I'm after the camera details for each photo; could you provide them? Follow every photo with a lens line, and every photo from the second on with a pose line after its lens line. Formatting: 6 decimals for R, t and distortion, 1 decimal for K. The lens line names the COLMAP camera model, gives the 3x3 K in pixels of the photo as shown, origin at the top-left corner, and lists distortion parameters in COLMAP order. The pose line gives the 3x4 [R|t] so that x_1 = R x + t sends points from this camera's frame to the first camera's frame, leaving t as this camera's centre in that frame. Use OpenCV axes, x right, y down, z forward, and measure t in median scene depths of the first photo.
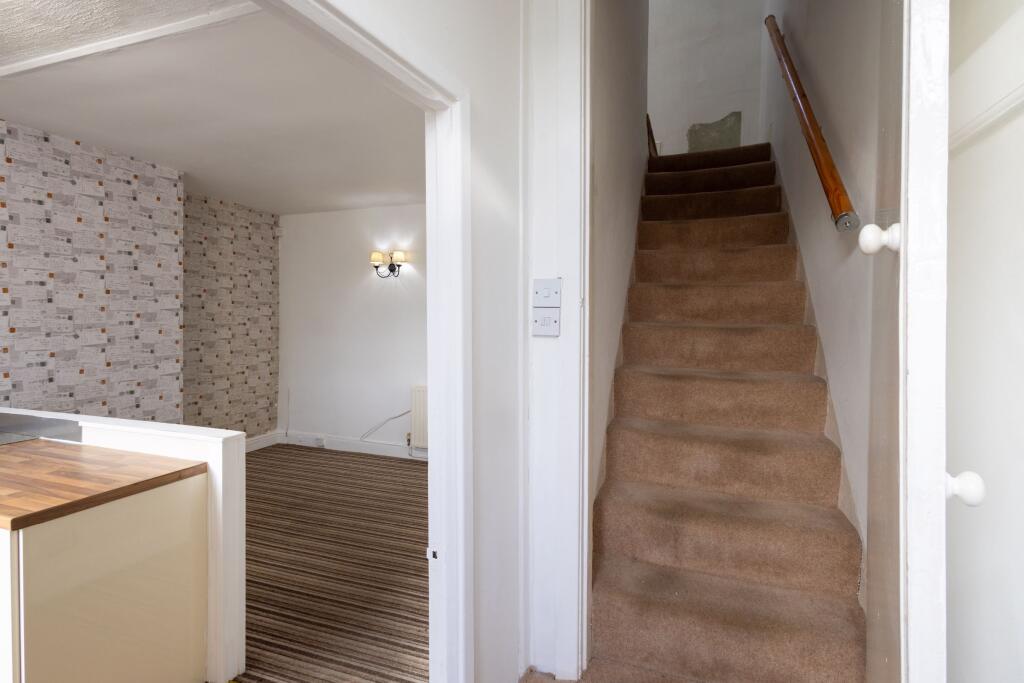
lens RADIAL K [[486.7, 0, 509.8], [0, 486.7, 331.1], [0, 0, 1]] dist [0.003673, 0.000113]
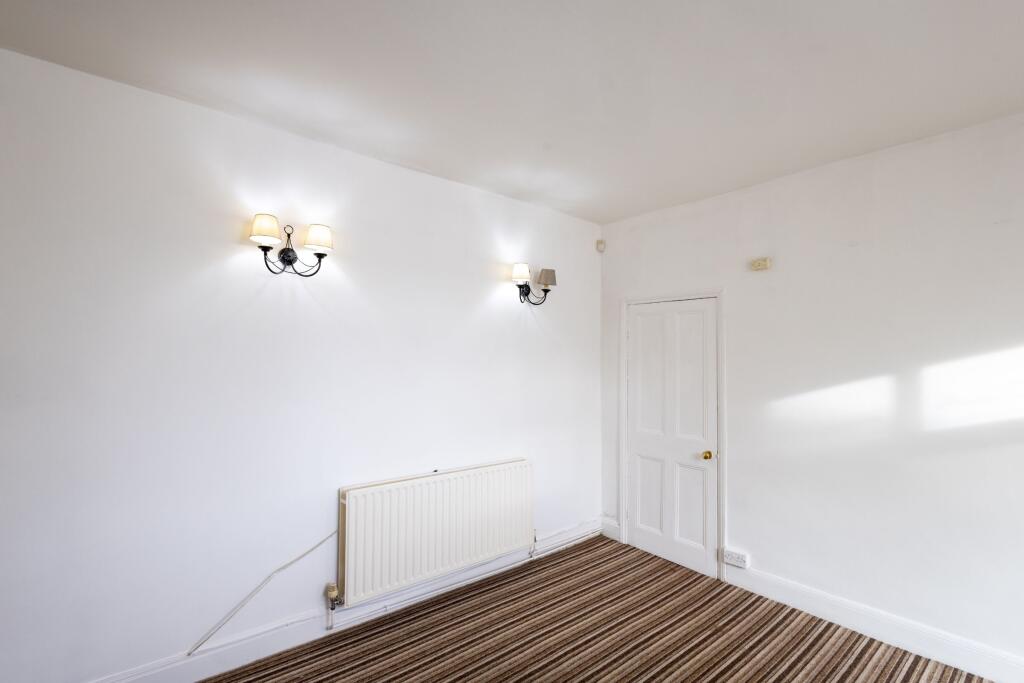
lens RADIAL K [[469.8, 0, 511.8], [0, 469.8, 351.6], [0, 0, 1]] dist [0.000542, 0.000174]
pose [[0.519128, 0.011394, 0.854621, -0.710635], [0.018232, 0.999536, -0.024401, -0.025696], [-0.854502, 0.028249, 0.518679, 0.769421]]
